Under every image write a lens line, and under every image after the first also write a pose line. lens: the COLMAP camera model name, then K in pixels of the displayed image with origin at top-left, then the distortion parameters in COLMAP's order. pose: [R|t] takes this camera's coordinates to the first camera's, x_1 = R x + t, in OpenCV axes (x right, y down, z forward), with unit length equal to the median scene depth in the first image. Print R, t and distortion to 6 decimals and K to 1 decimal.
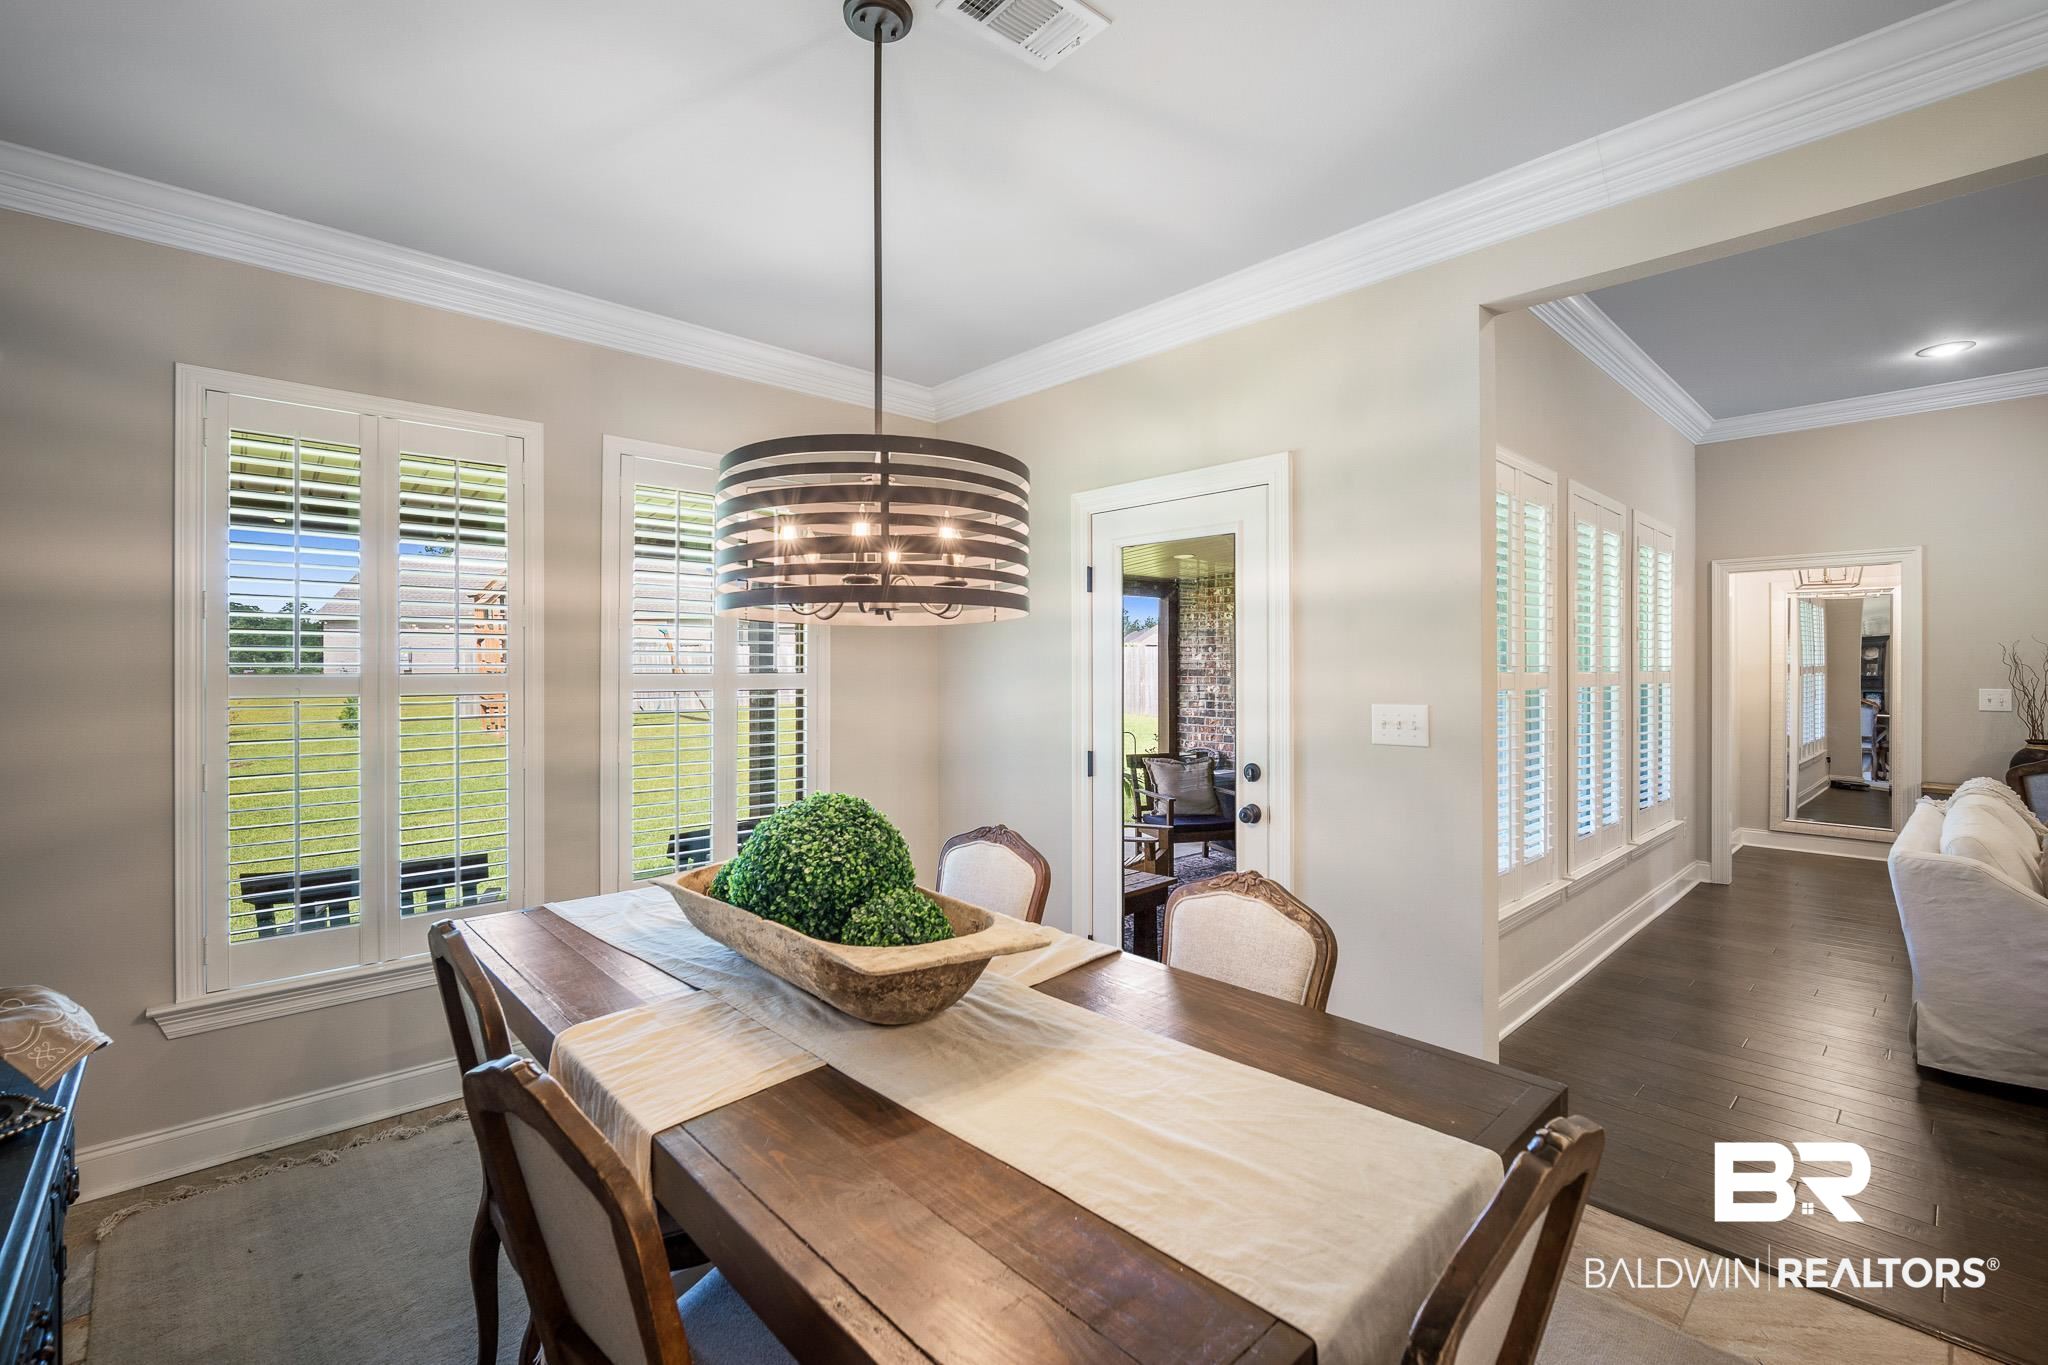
lens RADIAL K [[893.4, 0, 1012.6], [0, 893.4, 666.0], [0, 0, 1]] dist [-0.005913, 0.001162]
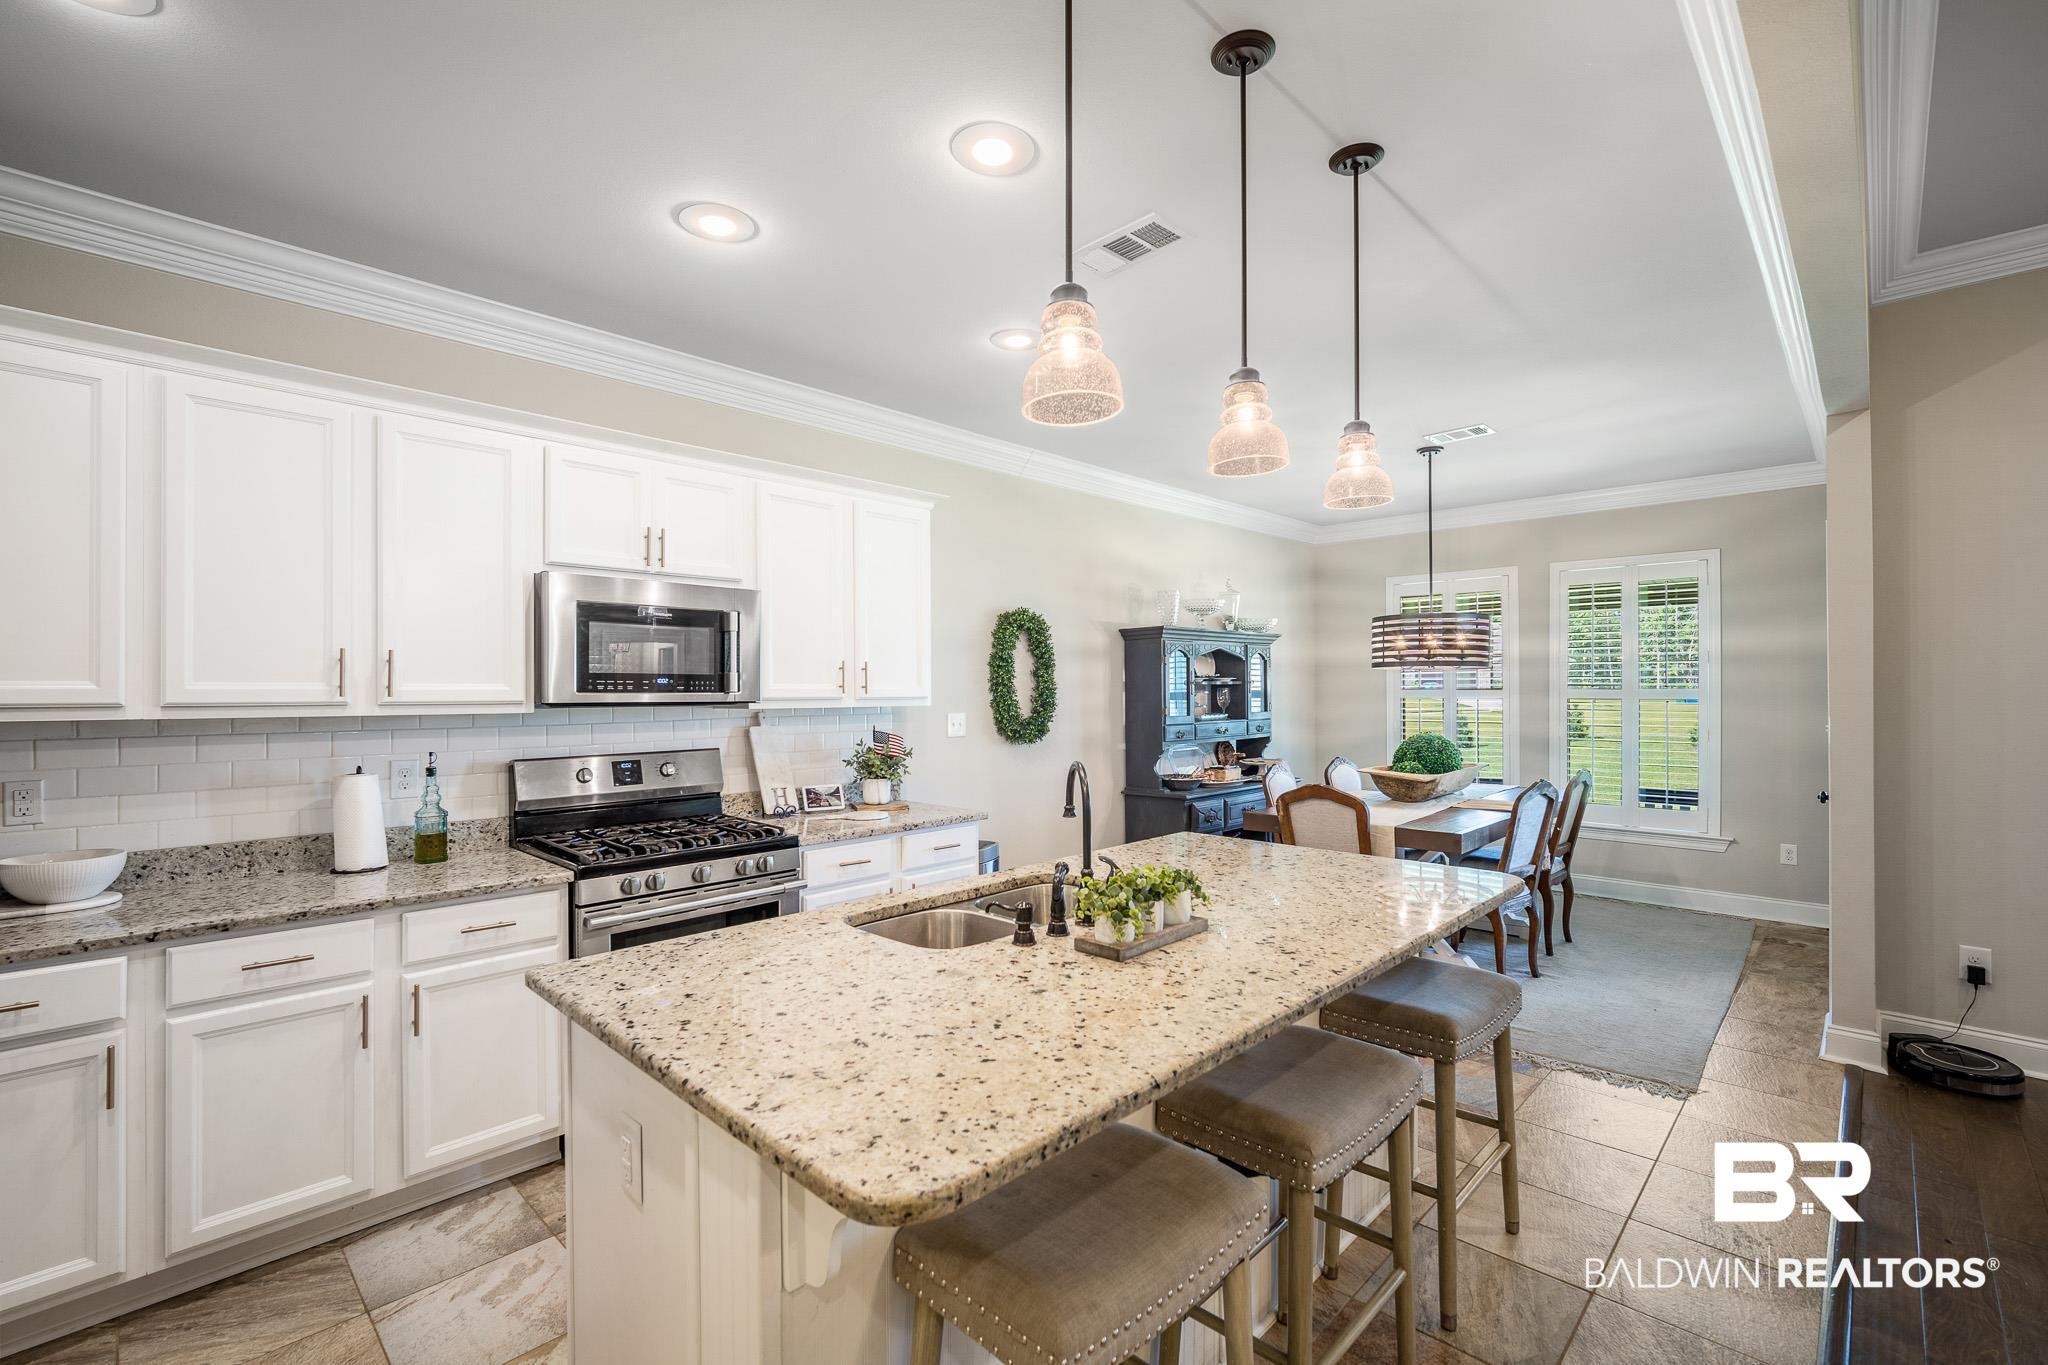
lens RADIAL K [[893.4, 0, 1017.6], [0, 893.4, 693.6], [0, 0, 1]] dist [-0.005913, 0.001162]
pose [[0.040701, 0.005785, -0.999155, 1.569362], [0.008183, 0.999948, 0.006123, -0.003254], [0.999138, -0.008426, 0.040651, -0.238595]]
